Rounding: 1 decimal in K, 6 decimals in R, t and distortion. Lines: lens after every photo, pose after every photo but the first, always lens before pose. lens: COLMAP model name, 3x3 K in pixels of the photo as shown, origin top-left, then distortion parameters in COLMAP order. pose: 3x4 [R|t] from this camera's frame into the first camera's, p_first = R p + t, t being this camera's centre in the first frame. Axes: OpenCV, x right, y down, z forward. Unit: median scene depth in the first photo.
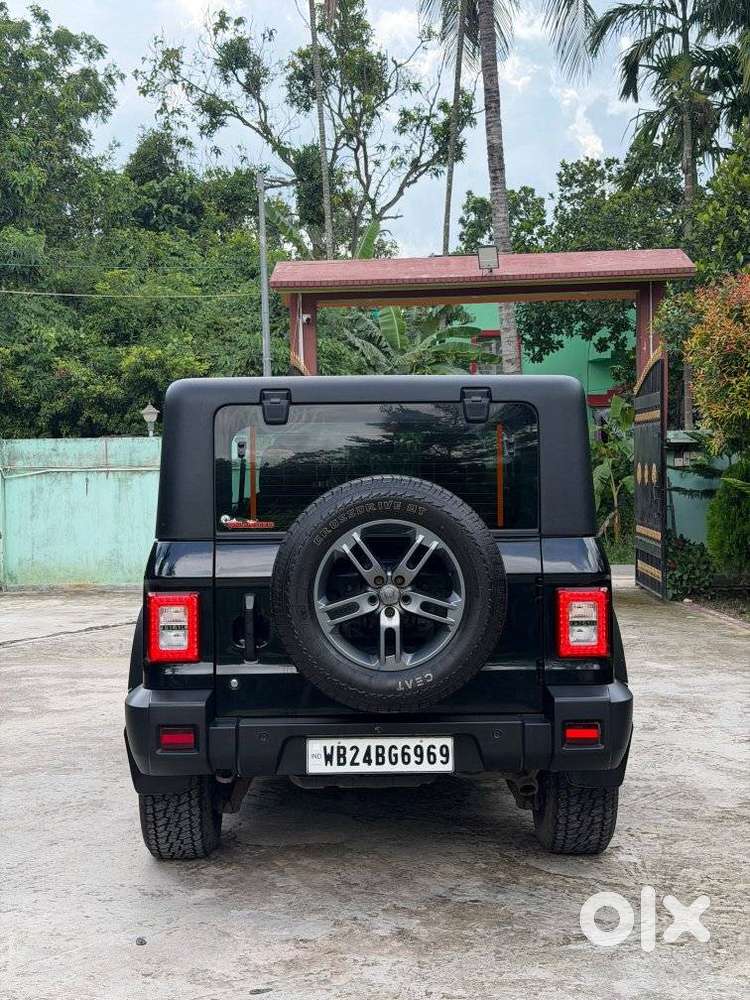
lens RADIAL K [[1366.1, 0, 375.0], [0, 1366.1, 500.0], [0, 0, 1]] dist [0.166718, -0.332703]
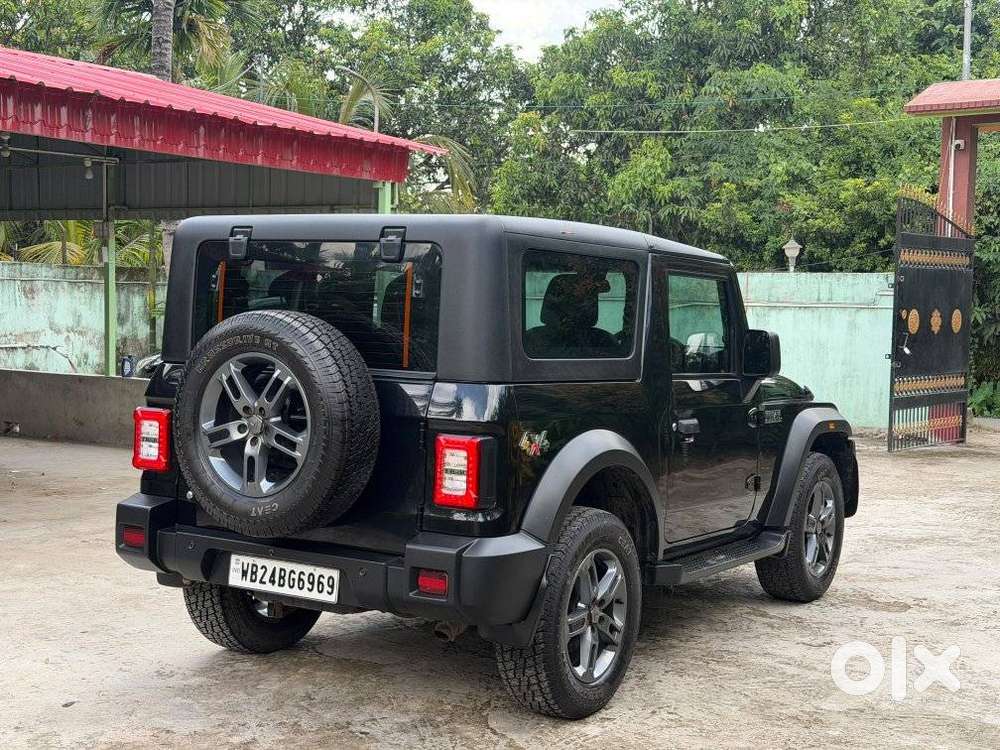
lens RADIAL K [[1366.1, 0, 500.0], [0, 1366.1, 375.0], [0, 0, 1]] dist [0.166718, -0.332703]
pose [[0.843218, 0.062090, -0.533973, 0.695447], [-0.045801, 0.997993, 0.043720, -0.022190], [0.535616, -0.012409, 0.844370, 0.203523]]
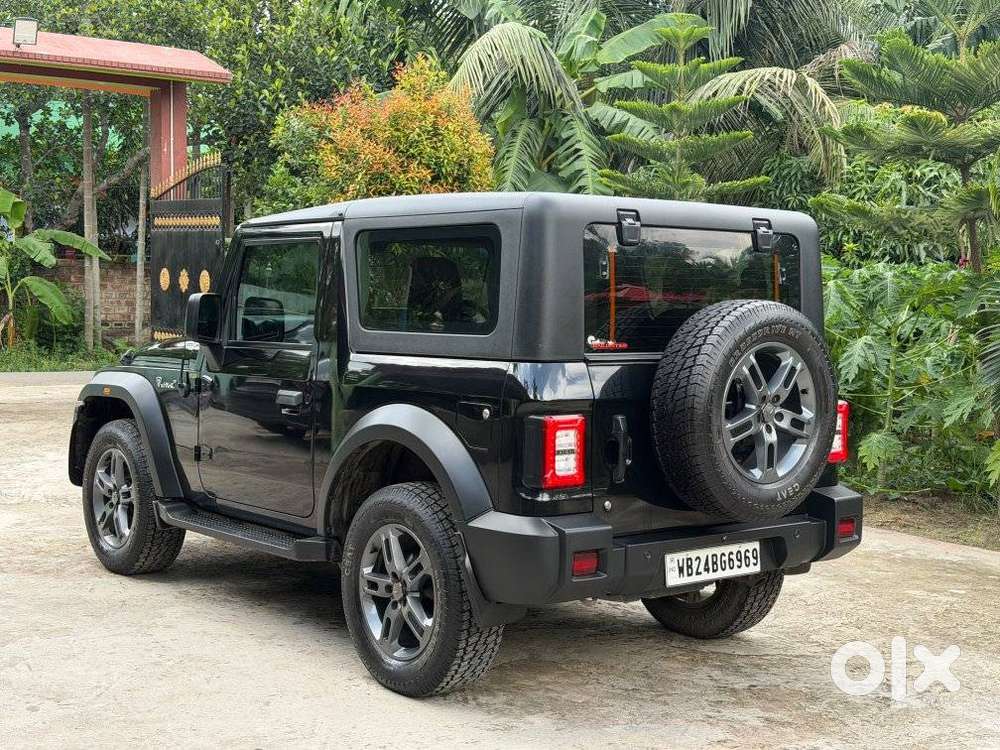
lens RADIAL K [[1366.1, 0, 500.0], [0, 1366.1, 375.0], [0, 0, 1]] dist [0.166718, -0.332703]
pose [[0.788048, -0.010718, 0.615520, -0.780376], [-0.022691, 0.998663, 0.046440, -0.005182], [-0.615195, -0.050564, 0.786752, 0.272150]]
